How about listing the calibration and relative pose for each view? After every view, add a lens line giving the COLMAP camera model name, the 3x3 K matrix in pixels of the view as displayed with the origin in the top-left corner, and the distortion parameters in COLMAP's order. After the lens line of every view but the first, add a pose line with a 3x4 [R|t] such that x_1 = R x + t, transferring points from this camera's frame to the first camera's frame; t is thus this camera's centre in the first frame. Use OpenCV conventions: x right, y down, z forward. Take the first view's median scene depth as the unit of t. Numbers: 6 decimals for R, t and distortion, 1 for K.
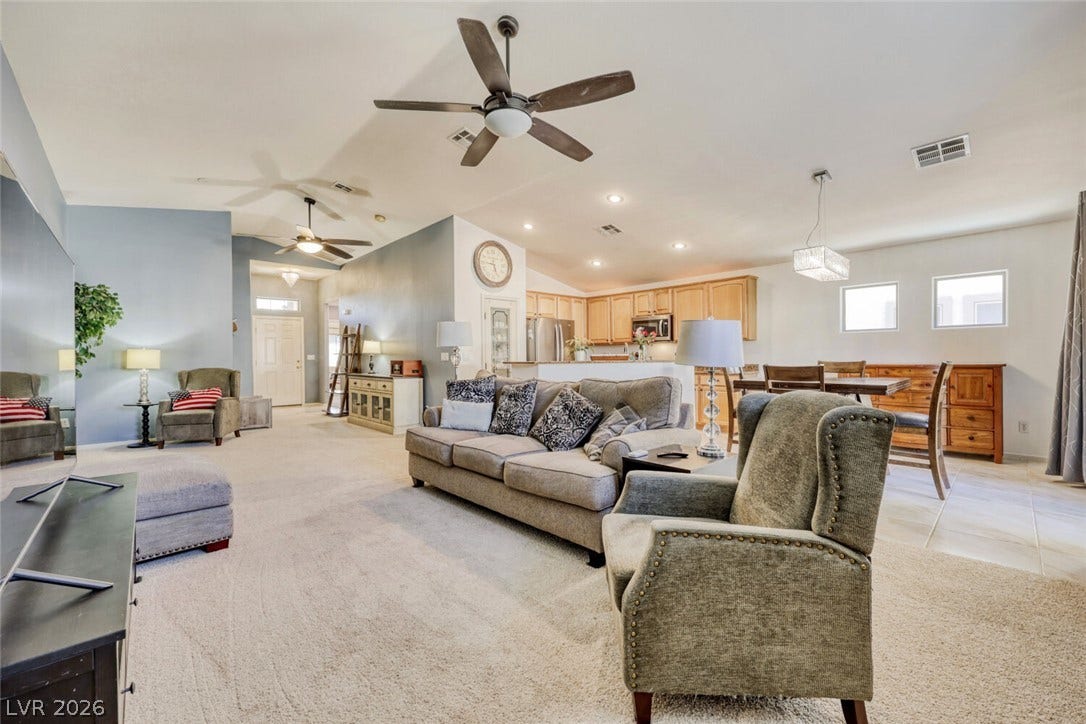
lens RADIAL K [[441.2, 0, 543.0], [0, 441.2, 362.0], [0, 0, 1]] dist [0.000898, -0.000050]
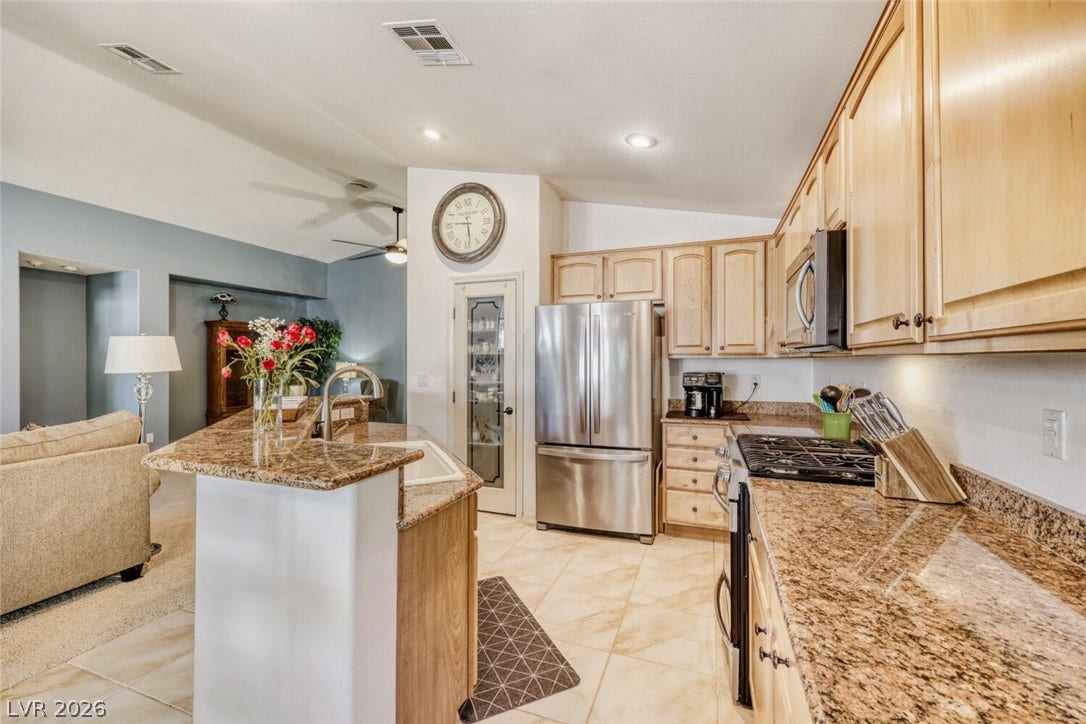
lens RADIAL K [[441.2, 0, 543.0], [0, 441.2, 362.0], [0, 0, 1]] dist [0.000898, -0.000050]
pose [[0.435229, 0.015301, -0.900190, 0.538482], [-0.016788, 0.999820, 0.008878, -0.051327], [0.900163, 0.011249, 0.435408, 0.974658]]
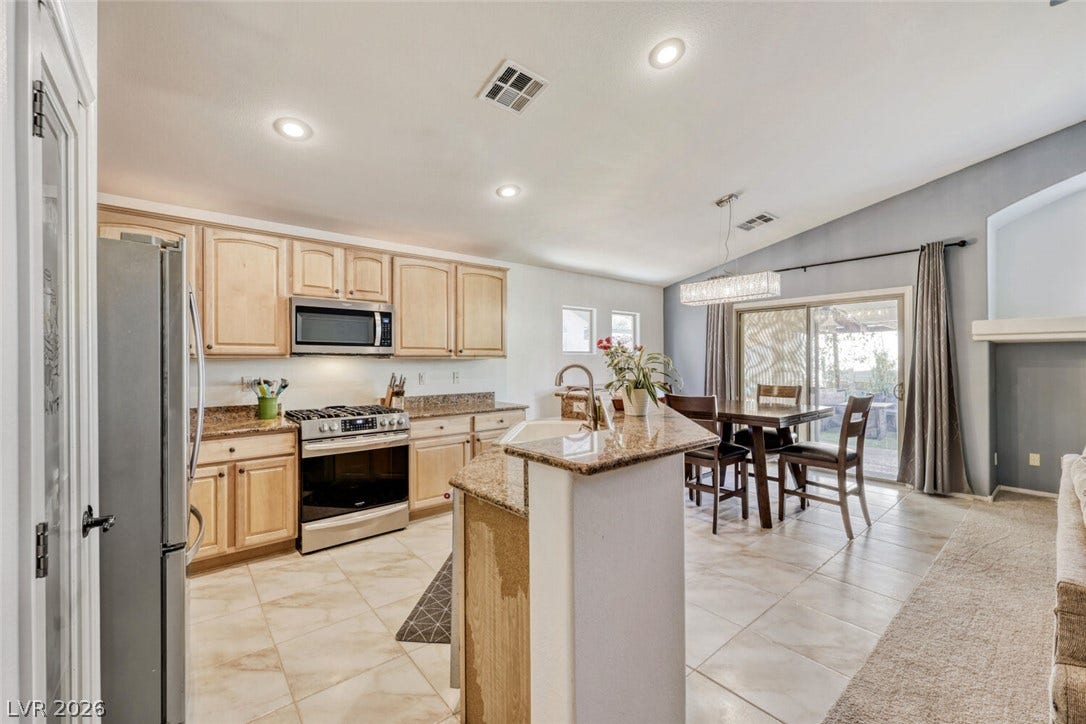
lens RADIAL K [[441.2, 0, 543.0], [0, 441.2, 362.0], [0, 0, 1]] dist [0.000898, -0.000050]
pose [[0.066835, 0.008678, 0.997726, -0.273000], [0.014841, 0.999843, -0.009690, -0.041065], [-0.997654, 0.015455, 0.066696, 0.992802]]
